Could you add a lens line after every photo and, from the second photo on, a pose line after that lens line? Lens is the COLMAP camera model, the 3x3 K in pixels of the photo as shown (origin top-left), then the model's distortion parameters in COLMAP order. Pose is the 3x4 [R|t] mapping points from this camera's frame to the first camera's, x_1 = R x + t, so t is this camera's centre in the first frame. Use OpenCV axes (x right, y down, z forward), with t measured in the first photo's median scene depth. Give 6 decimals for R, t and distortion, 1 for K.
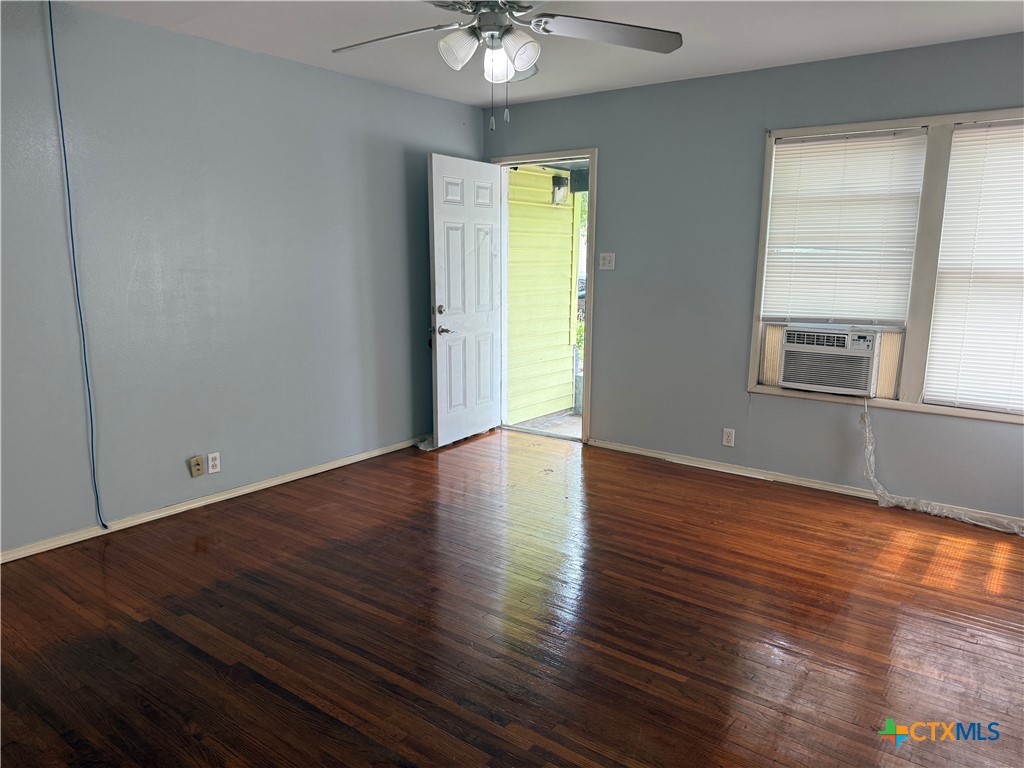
lens RADIAL K [[726.4, 0, 506.7], [0, 726.4, 382.0], [0, 0, 1]] dist [0.109838, -0.138993]
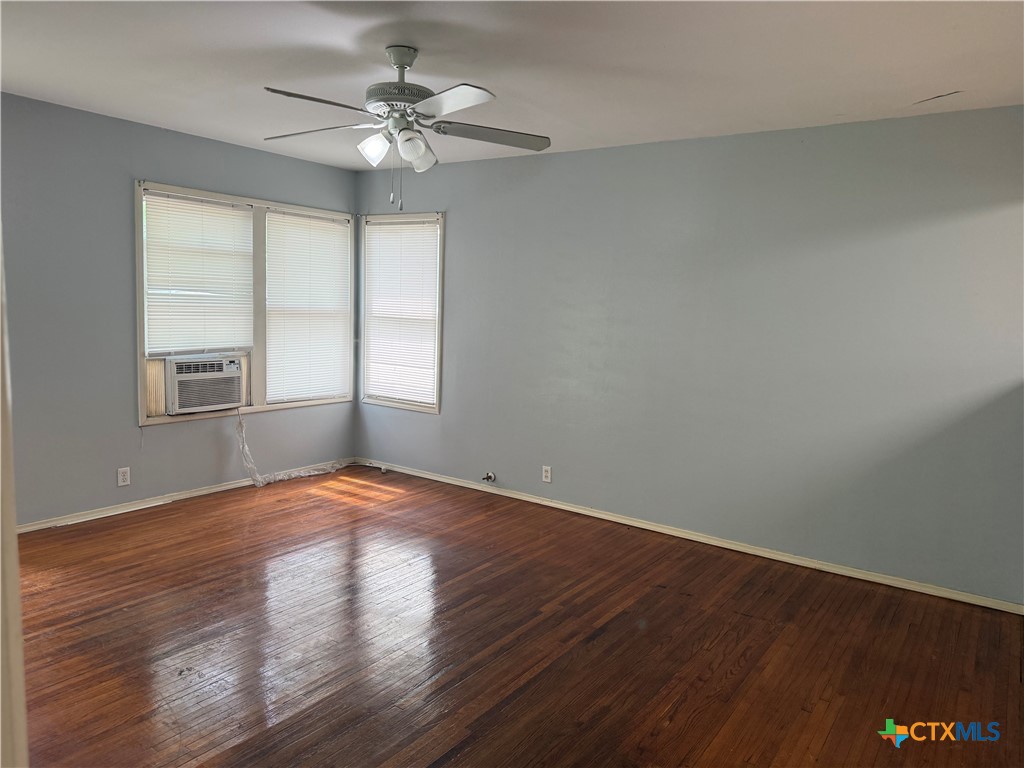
lens RADIAL K [[726.4, 0, 506.7], [0, 726.4, 382.0], [0, 0, 1]] dist [0.109838, -0.138993]
pose [[-0.016937, -0.119754, 0.992659, -0.780518], [0.146322, 0.981816, 0.120942, -0.109451], [-0.989092, 0.147296, 0.000894, 0.535045]]
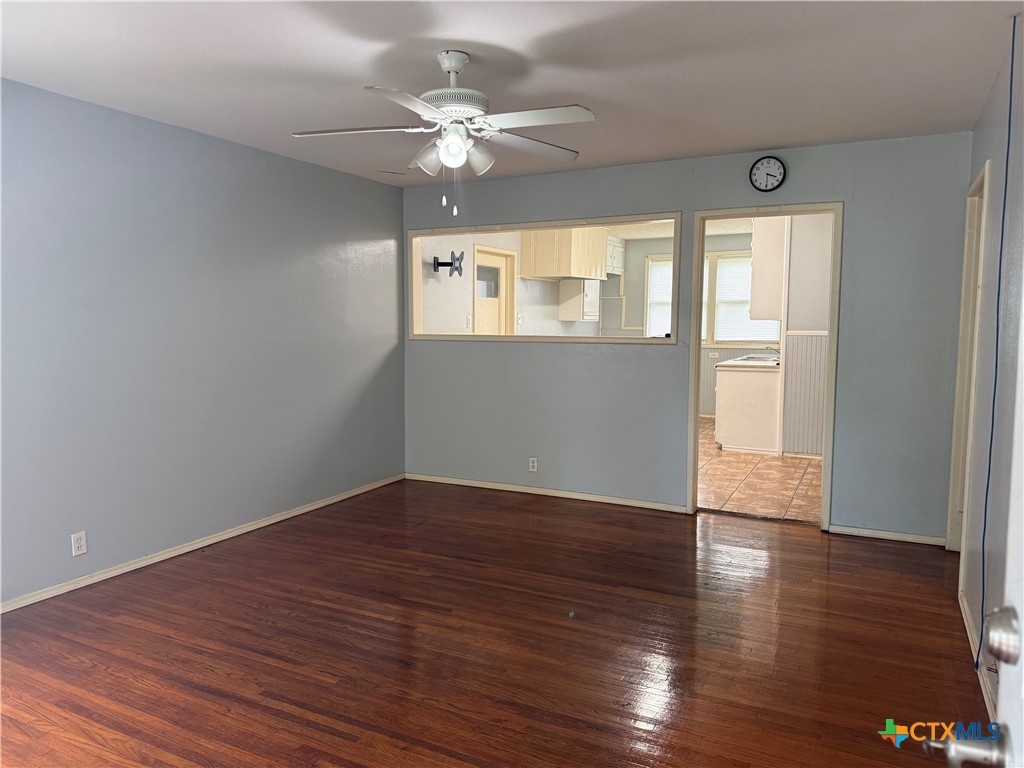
lens RADIAL K [[726.4, 0, 506.7], [0, 726.4, 382.0], [0, 0, 1]] dist [0.109838, -0.138993]
pose [[-0.985916, 0.004607, -0.167181, 0.063266], [-0.040077, 0.963987, 0.262914, -0.244128], [0.162371, 0.265911, -0.950225, 1.379328]]
